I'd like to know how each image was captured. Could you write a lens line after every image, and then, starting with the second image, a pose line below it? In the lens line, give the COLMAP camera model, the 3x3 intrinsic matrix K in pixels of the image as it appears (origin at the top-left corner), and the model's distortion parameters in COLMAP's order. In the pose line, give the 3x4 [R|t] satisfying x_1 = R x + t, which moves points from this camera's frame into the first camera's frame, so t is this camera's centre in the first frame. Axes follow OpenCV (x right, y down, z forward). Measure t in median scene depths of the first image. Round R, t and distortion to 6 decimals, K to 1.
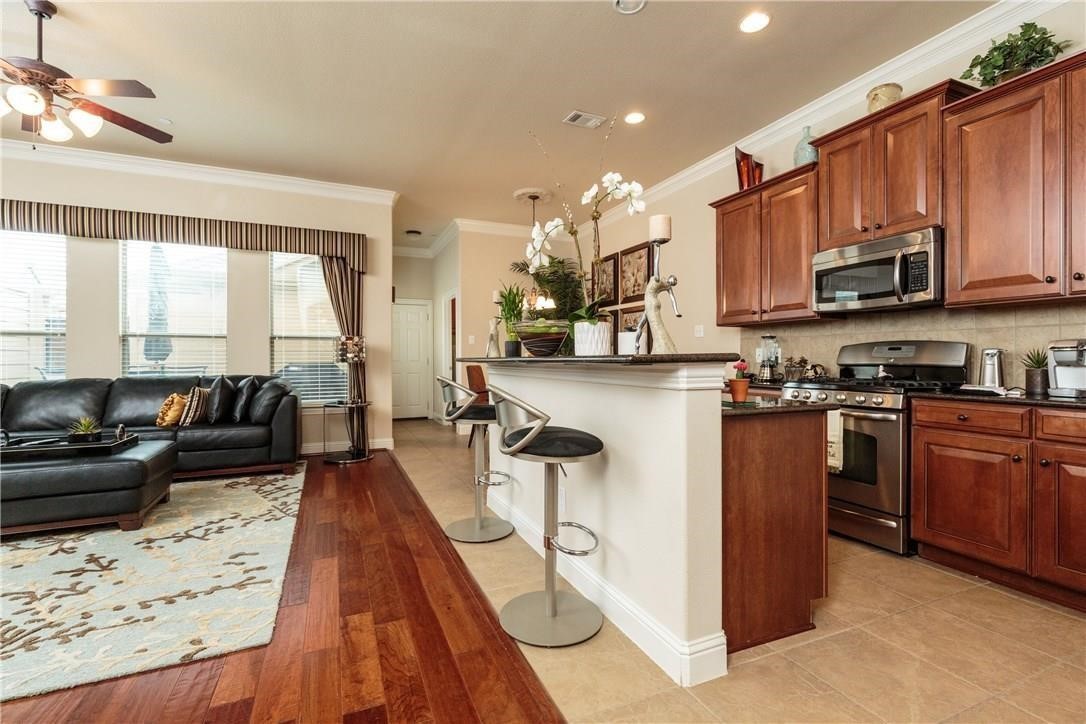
lens RADIAL K [[489.5, 0, 541.3], [0, 489.5, 360.0], [0, 0, 1]] dist [0.005198, 0.000529]
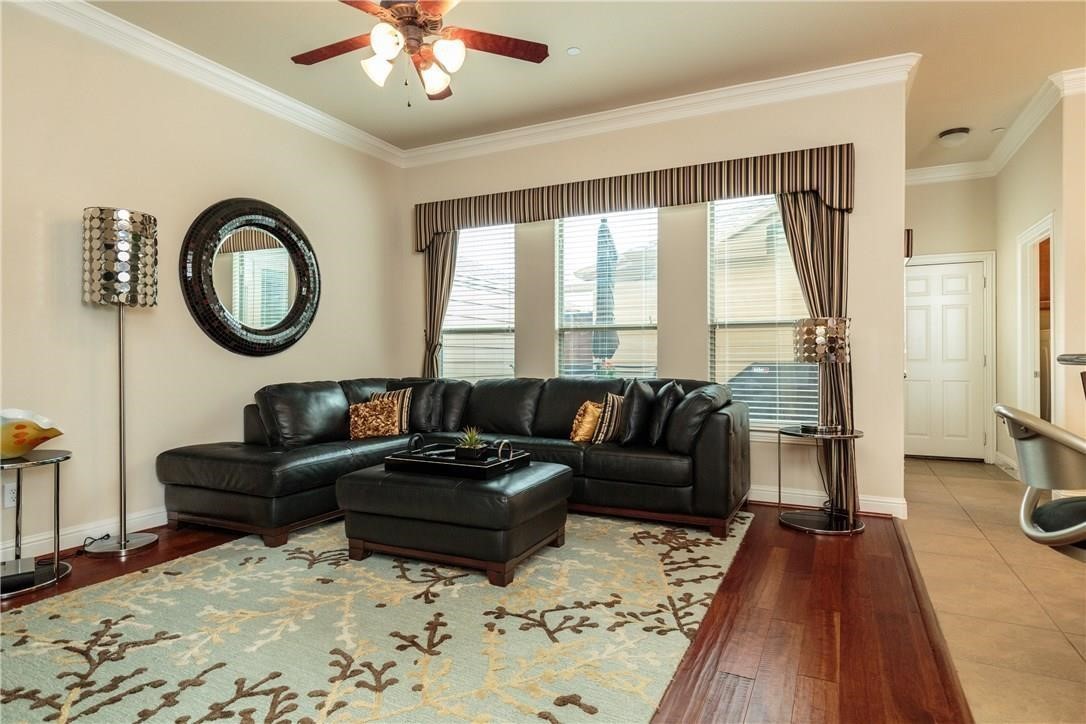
lens RADIAL K [[605.2, 0, 539.8], [0, 605.2, 357.5], [0, 0, 1]] dist [0.001110, 0.003440]
pose [[0.647156, 0.003118, -0.762351, -0.075443], [-0.002278, 0.999995, 0.002156, -0.003042], [0.762354, 0.000341, 0.647160, 0.380680]]
